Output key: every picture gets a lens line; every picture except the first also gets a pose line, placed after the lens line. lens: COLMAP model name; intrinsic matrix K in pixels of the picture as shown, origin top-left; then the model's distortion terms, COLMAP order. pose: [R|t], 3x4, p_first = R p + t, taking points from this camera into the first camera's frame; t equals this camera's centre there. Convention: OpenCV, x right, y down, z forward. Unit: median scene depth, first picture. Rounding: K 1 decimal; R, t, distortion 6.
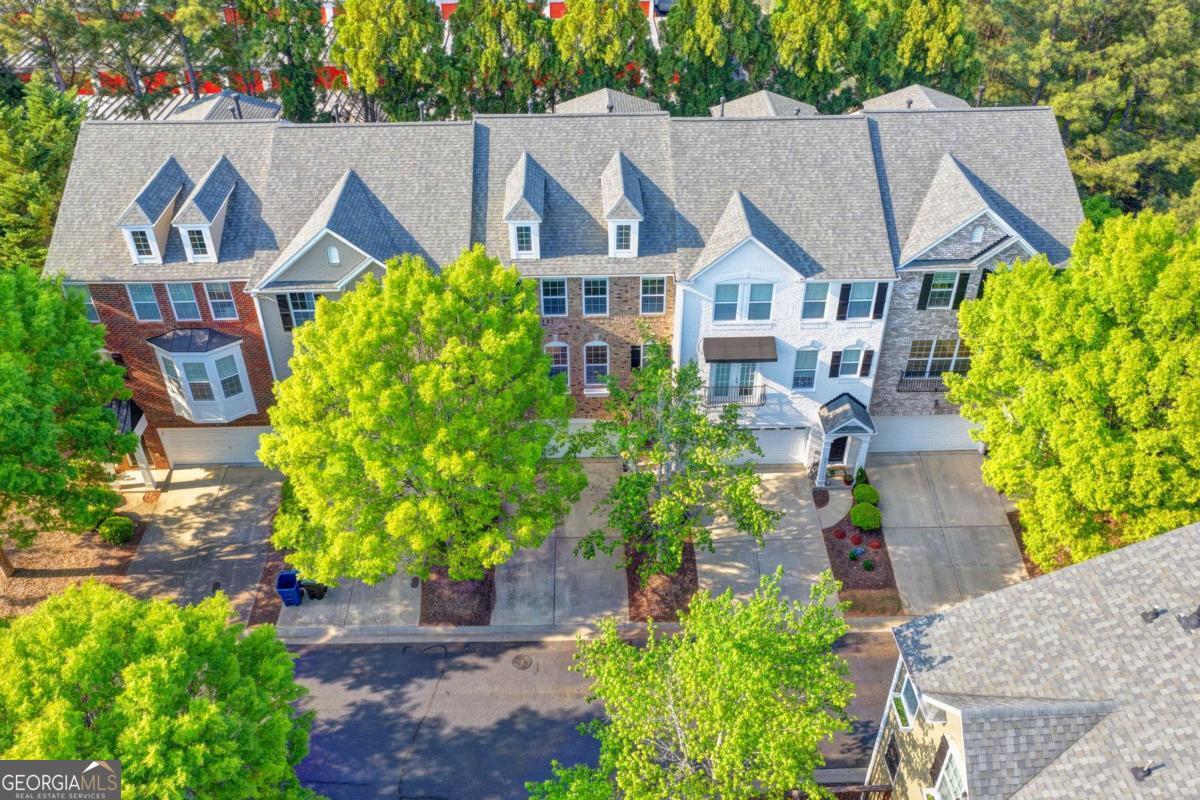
lens RADIAL K [[996.4, 0, 603.8], [0, 996.4, 405.4], [0, 0, 1]] dist [-0.017832, 0.033274]
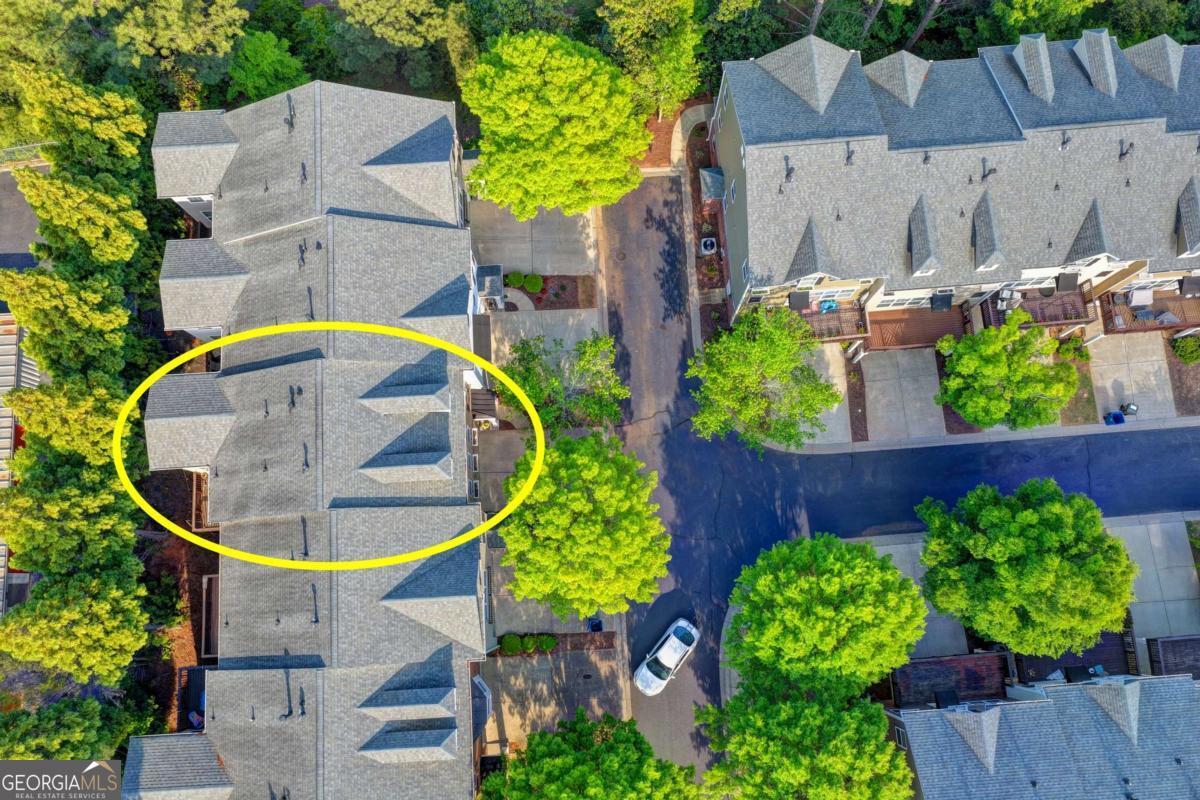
lens RADIAL K [[997.7, 0, 606.3], [0, 997.7, 400.6], [0, 0, 1]] dist [-0.022535, 0.047688]
pose [[-0.029165, -0.980953, 0.192041, -0.261638], [0.607238, 0.135220, 0.782929, -1.138185], [-0.793985, 0.139449, 0.591728, -0.049322]]
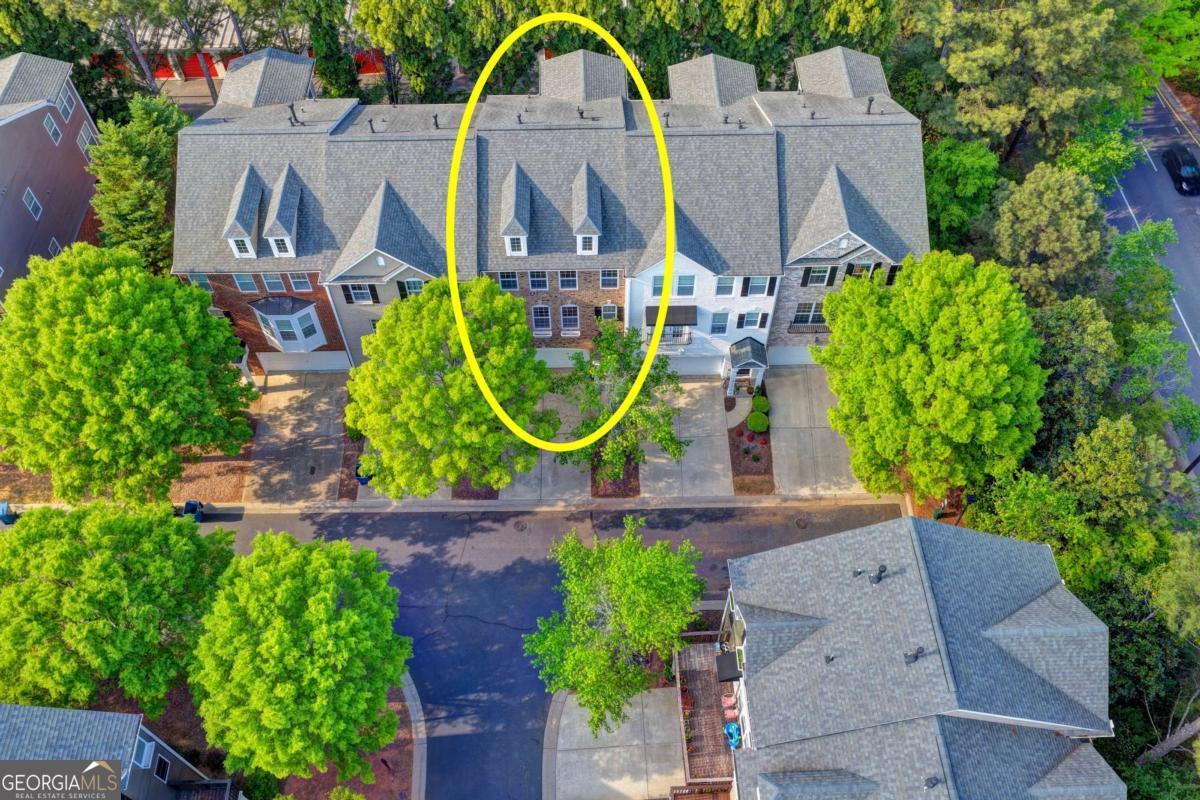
lens RADIAL K [[996.4, 0, 605.9], [0, 996.4, 406.2], [0, 0, 1]] dist [-0.017832, 0.033274]
pose [[0.999970, 0.007755, -0.000424, 0.046500], [-0.007237, 0.950145, 0.311724, -0.375057], [0.002820, -0.311712, 0.950173, -0.378488]]
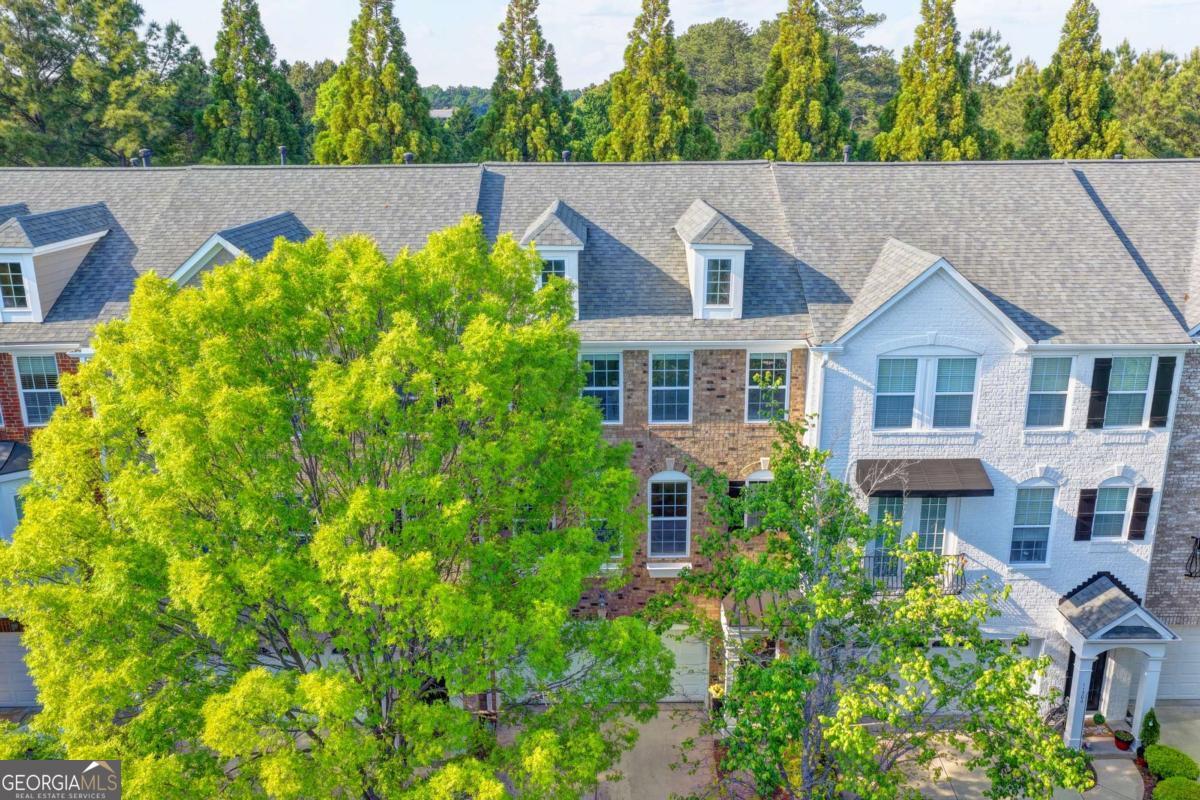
lens RADIAL K [[996.4, 0, 603.0], [0, 996.4, 406.1], [0, 0, 1]] dist [-0.017832, 0.033274]
pose [[0.999829, 0.003802, -0.018077, -0.037386], [-0.010044, 0.933175, -0.359283, 0.113366], [0.015503, 0.359403, 0.933054, 0.453349]]
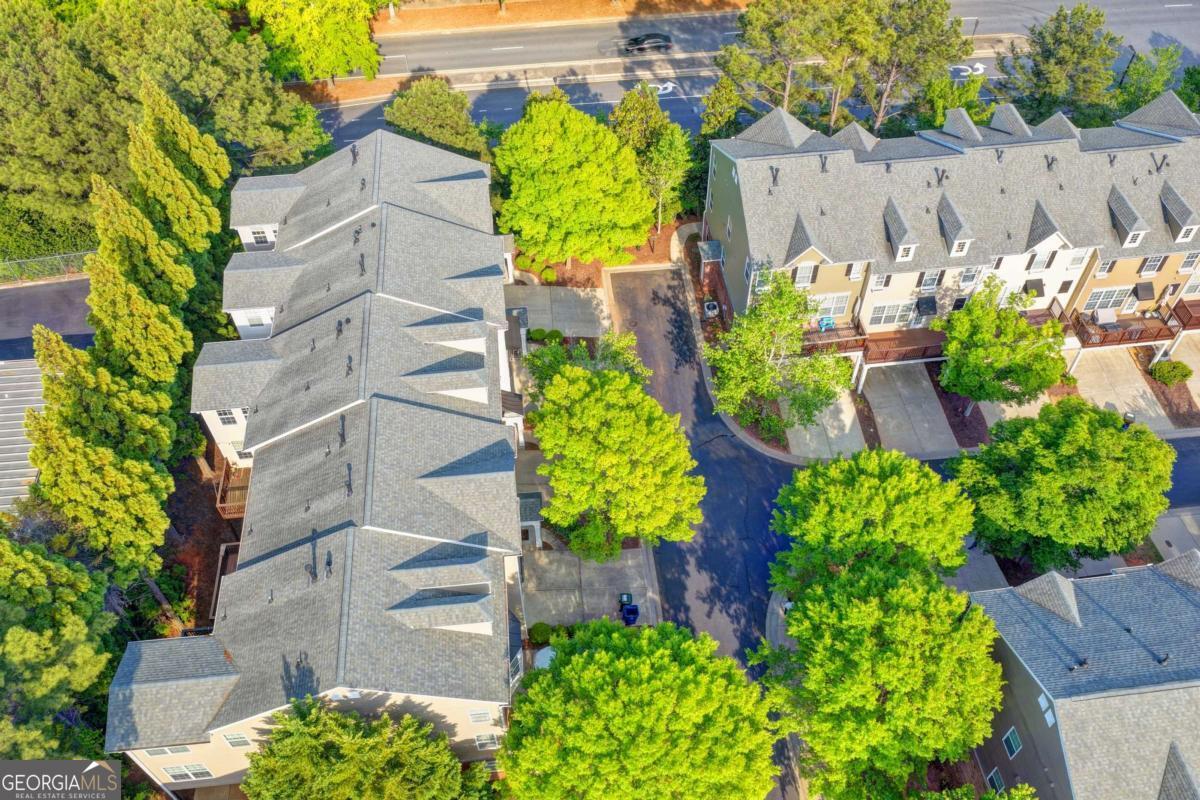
lens RADIAL K [[997.7, 0, 604.9], [0, 997.7, 402.8], [0, 0, 1]] dist [-0.022535, 0.047688]
pose [[-0.073861, -0.762108, 0.643223, -1.043701], [0.607564, 0.477082, 0.635026, -0.968312], [-0.790829, 0.437703, 0.427792, 0.219426]]
